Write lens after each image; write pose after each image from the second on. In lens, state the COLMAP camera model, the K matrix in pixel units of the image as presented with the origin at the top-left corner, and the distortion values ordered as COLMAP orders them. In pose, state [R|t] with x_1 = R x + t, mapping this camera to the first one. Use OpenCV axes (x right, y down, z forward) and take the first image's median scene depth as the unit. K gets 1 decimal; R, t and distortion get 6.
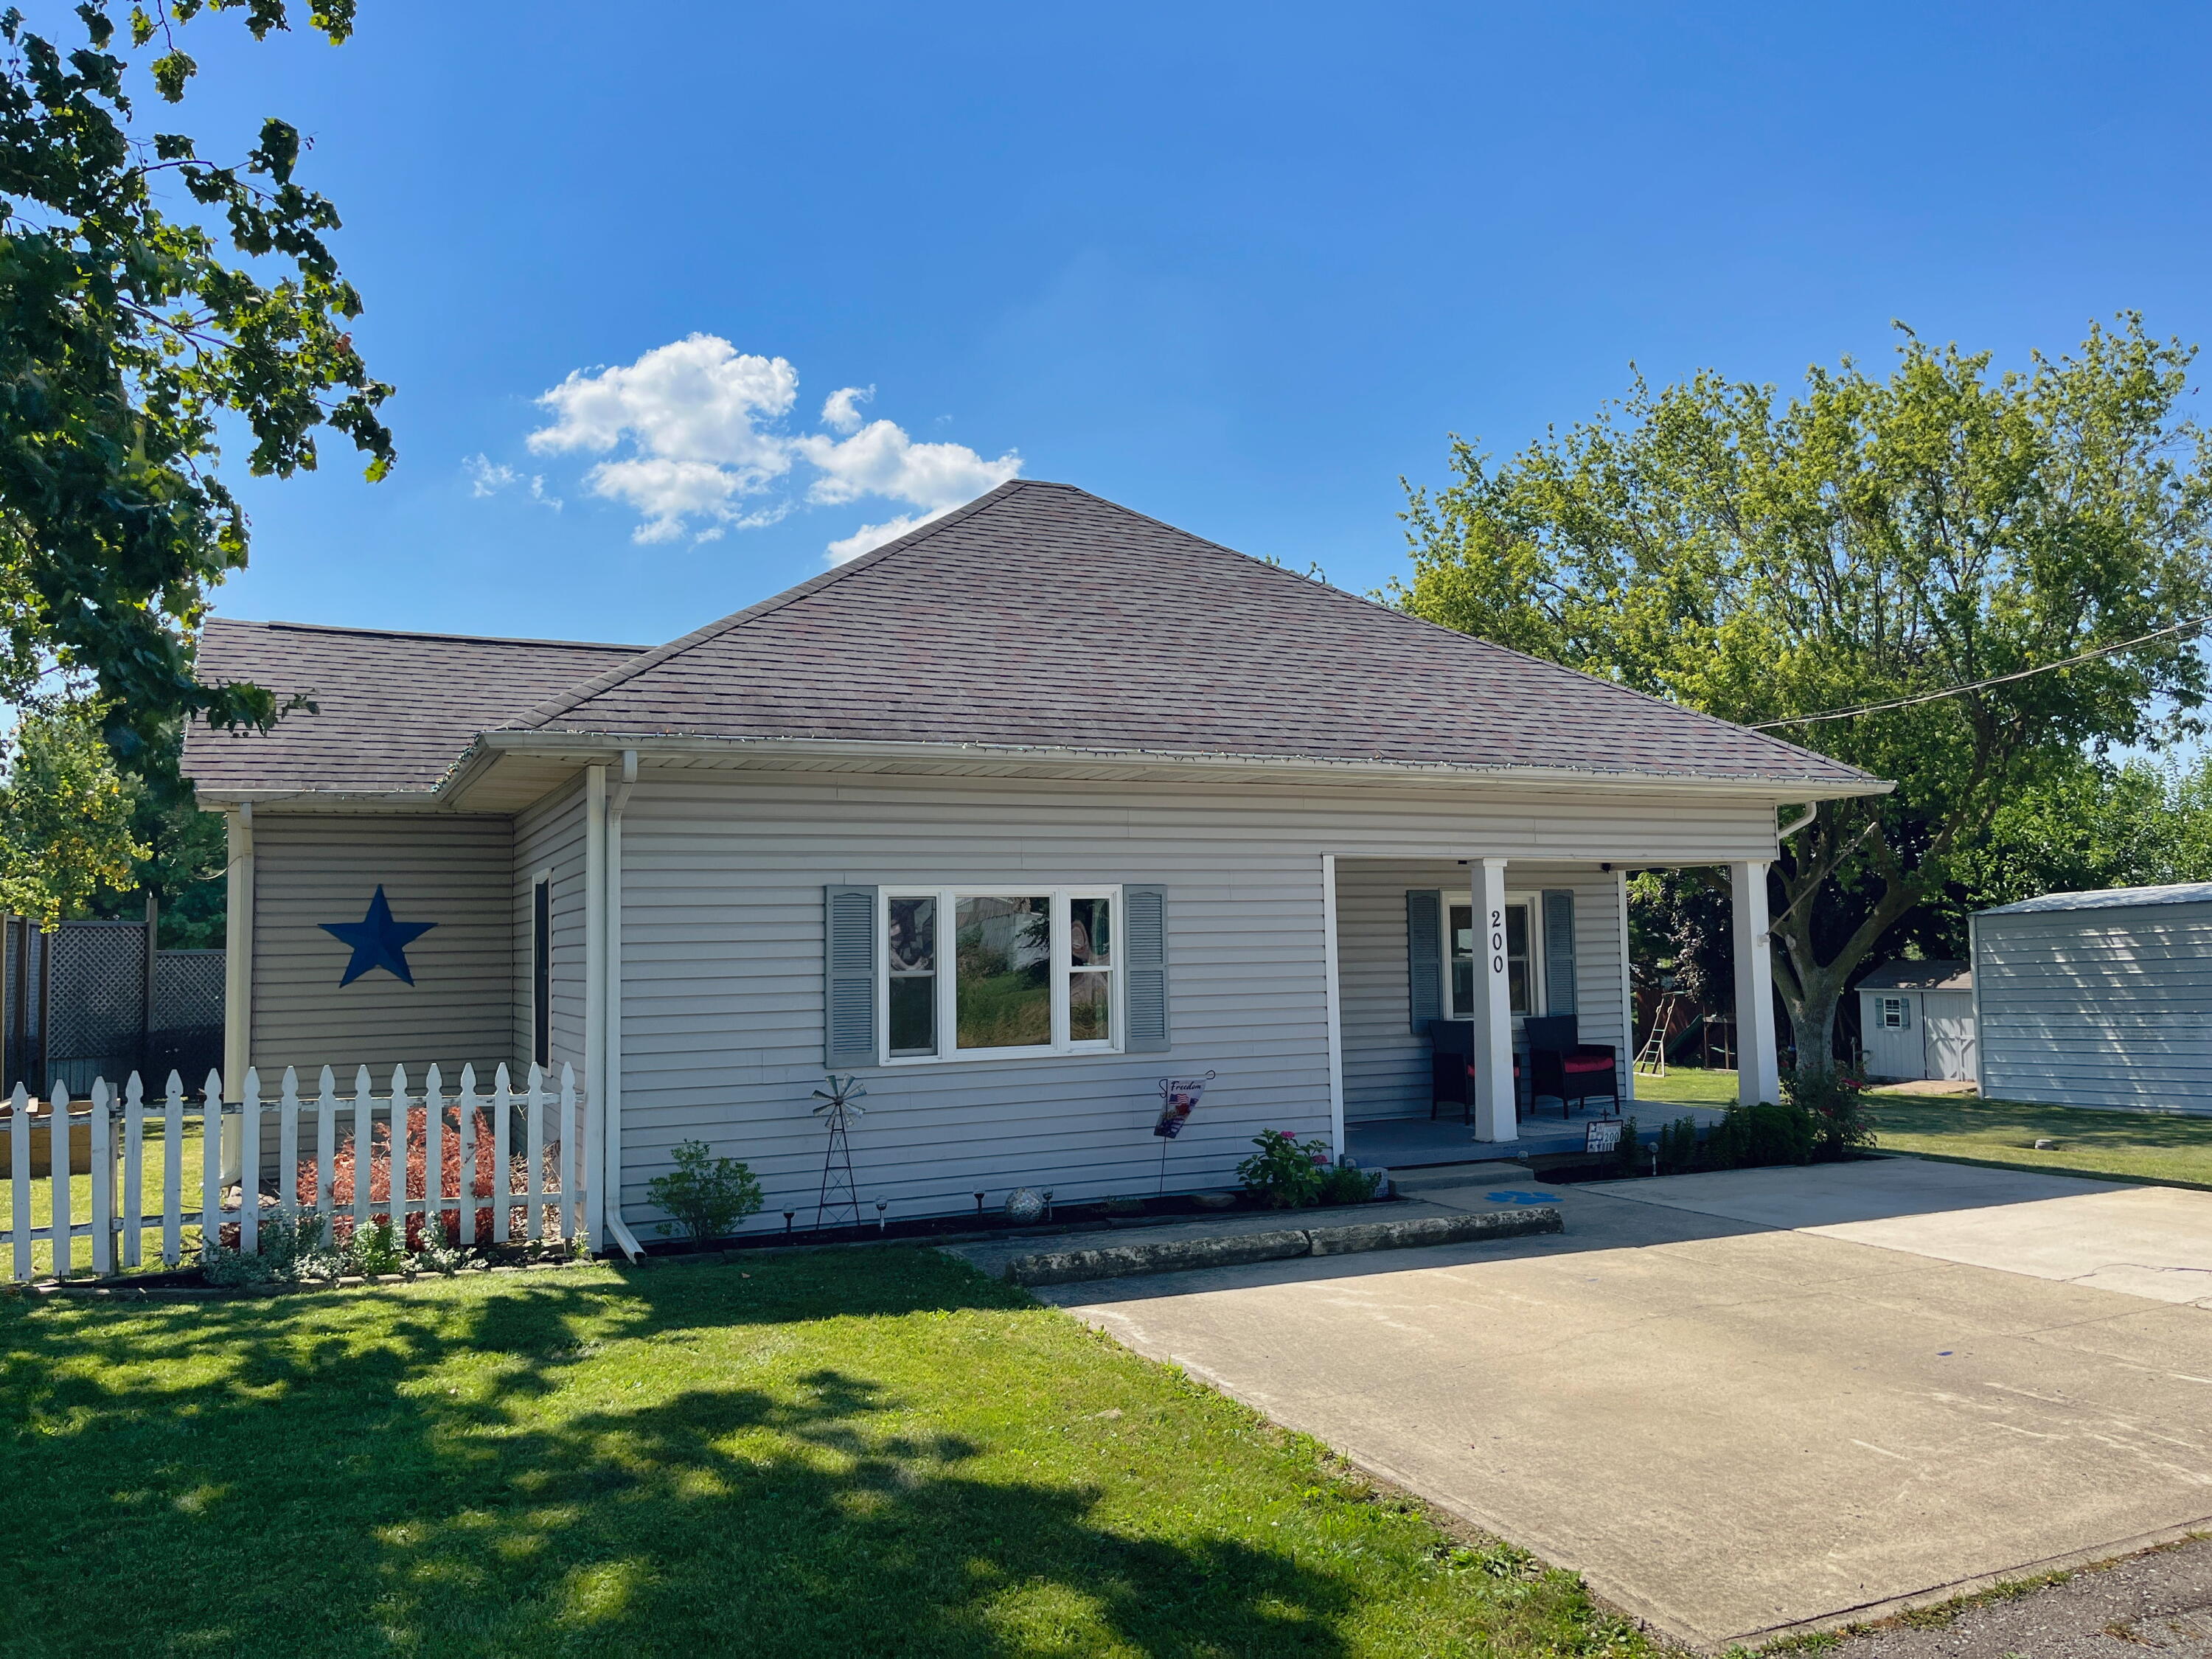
lens RADIAL K [[1710.8, 0, 1106.0], [0, 1710.8, 829.5], [0, 0, 1]] dist [0.086404, -0.134397]
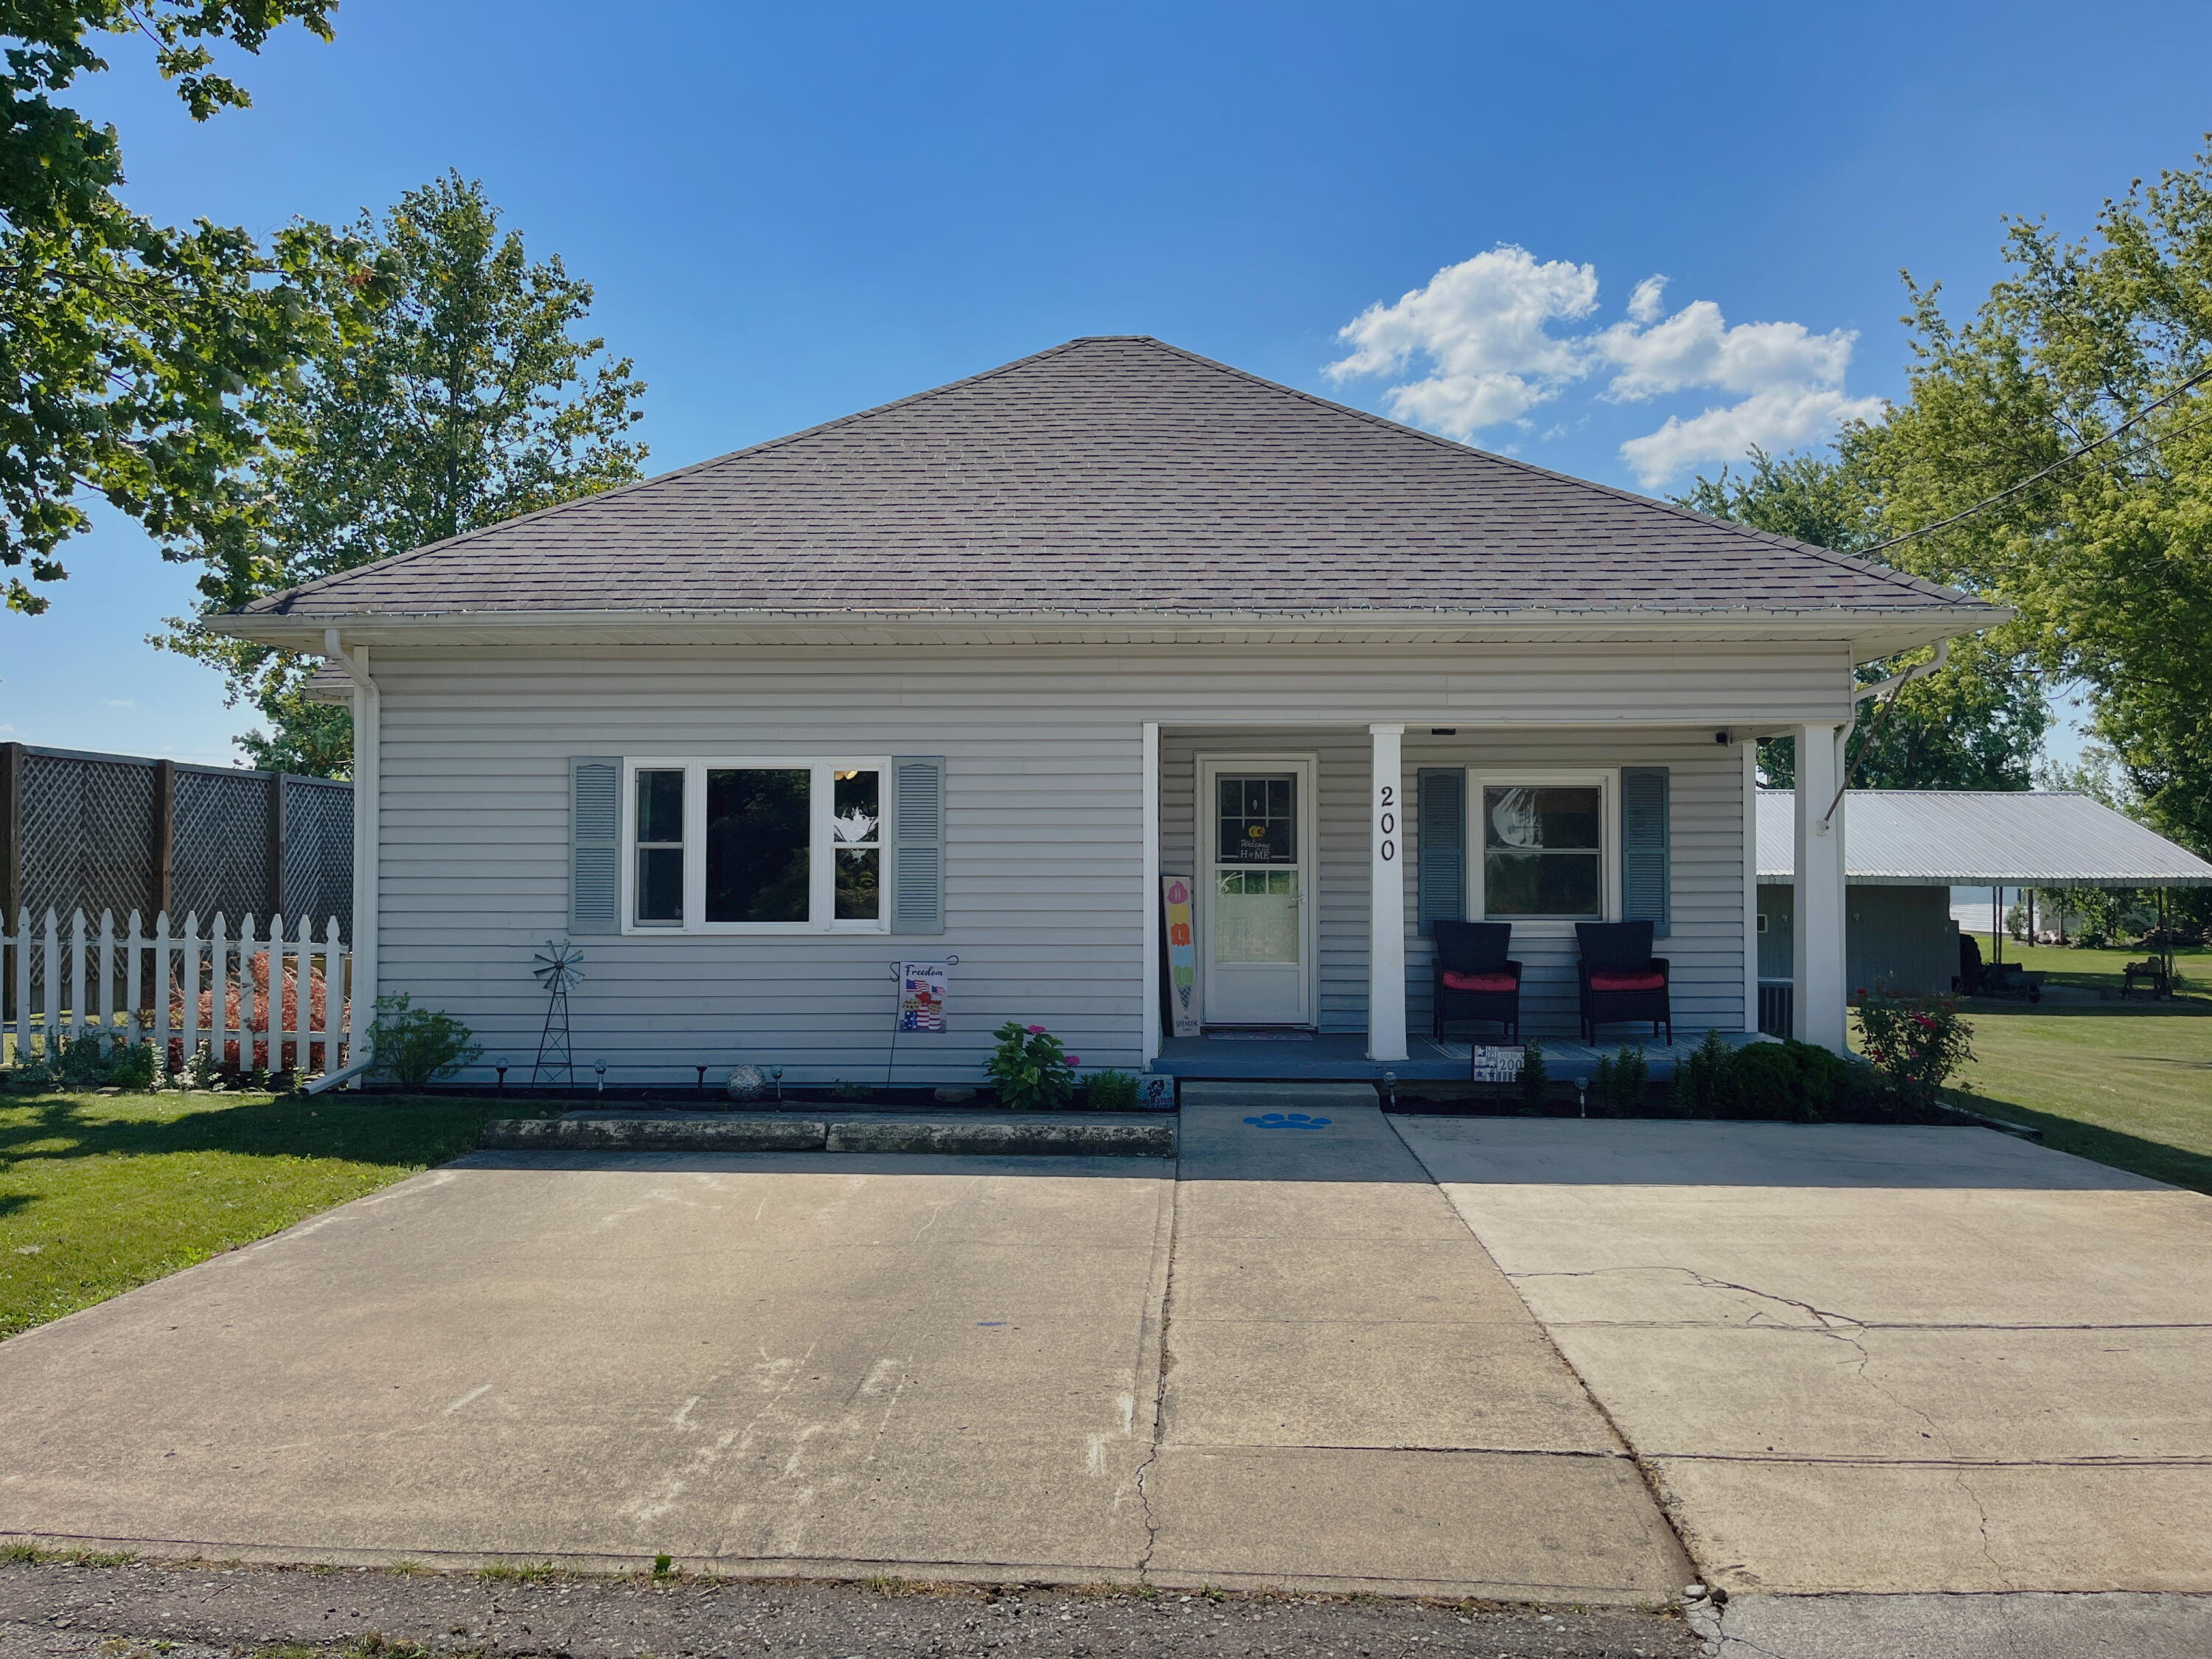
lens RADIAL K [[1693.6, 0, 1106.0], [0, 1693.6, 829.5], [0, 0, 1]] dist [0.060936, -0.113369]
pose [[0.887057, 0.008301, -0.461586, 0.571100], [0.014769, 0.998816, 0.046344, 0.032642], [0.461424, -0.047927, 0.885884, 0.239208]]
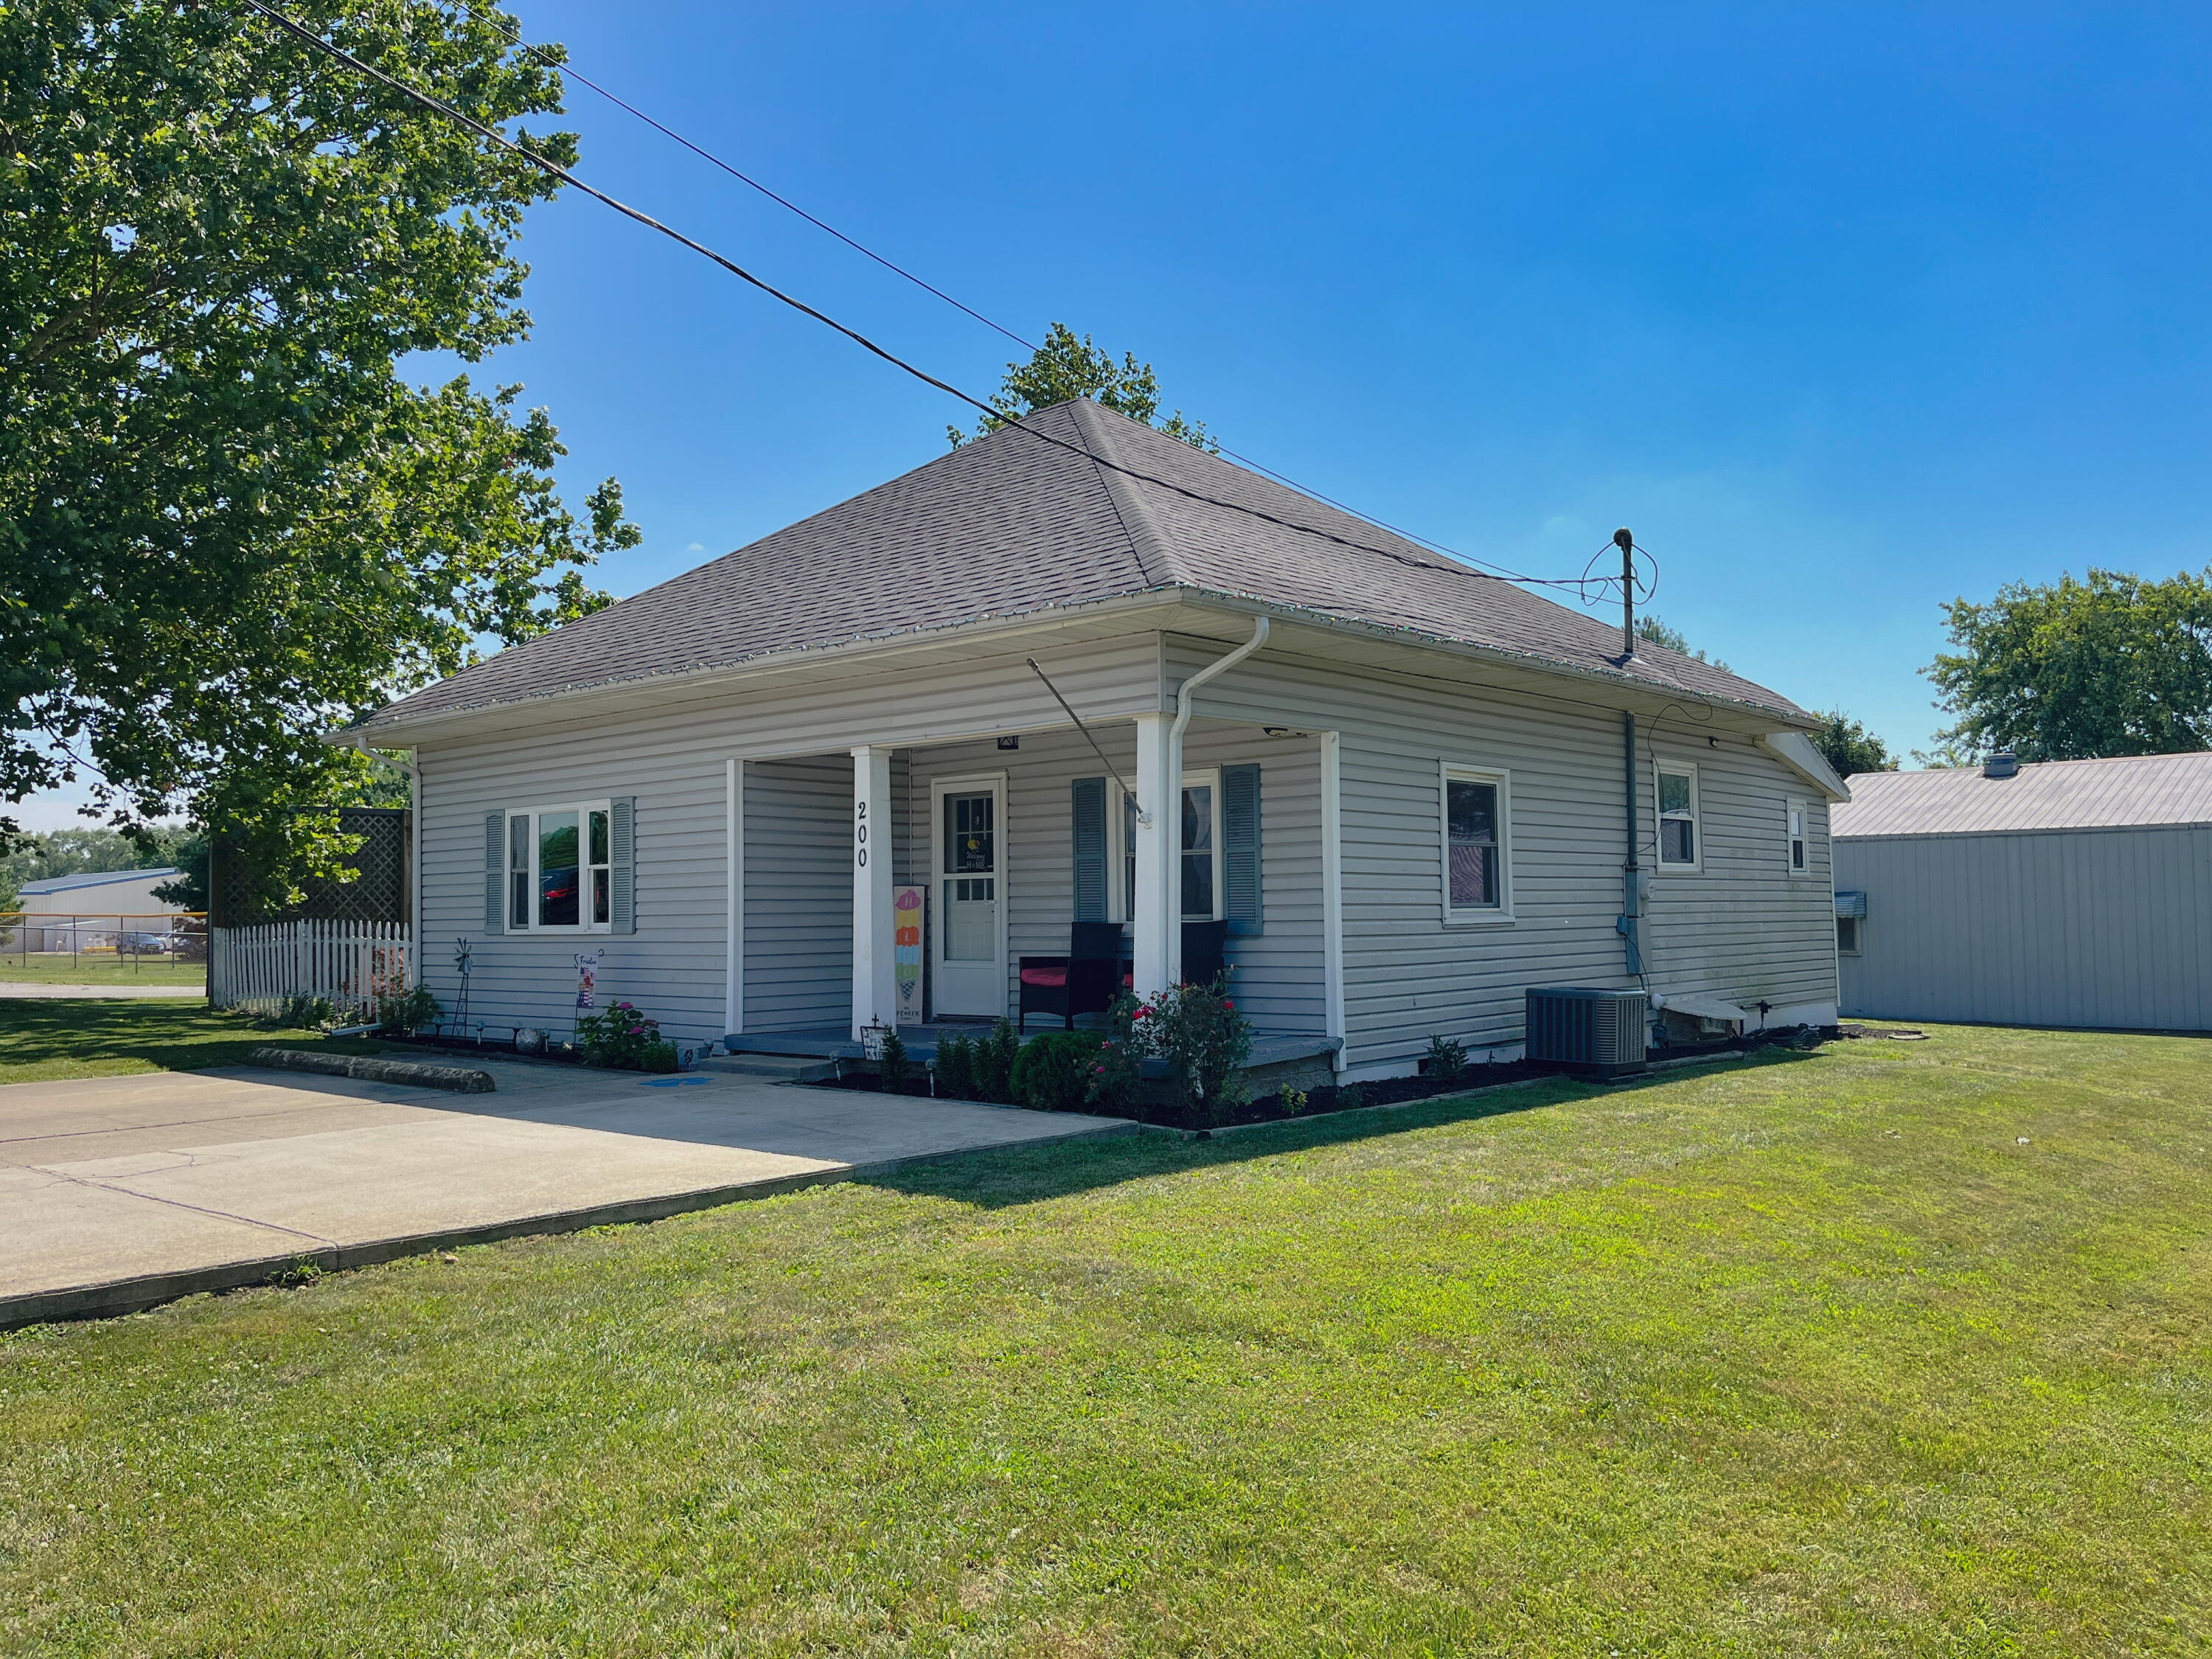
lens RADIAL K [[1693.6, 0, 1106.0], [0, 1693.6, 829.5], [0, 0, 1]] dist [0.060936, -0.113369]
pose [[0.399120, -0.032044, -0.916339, 1.345067], [0.070846, 0.997479, -0.004024, 0.089197], [0.914158, -0.063313, 0.400384, 0.873350]]
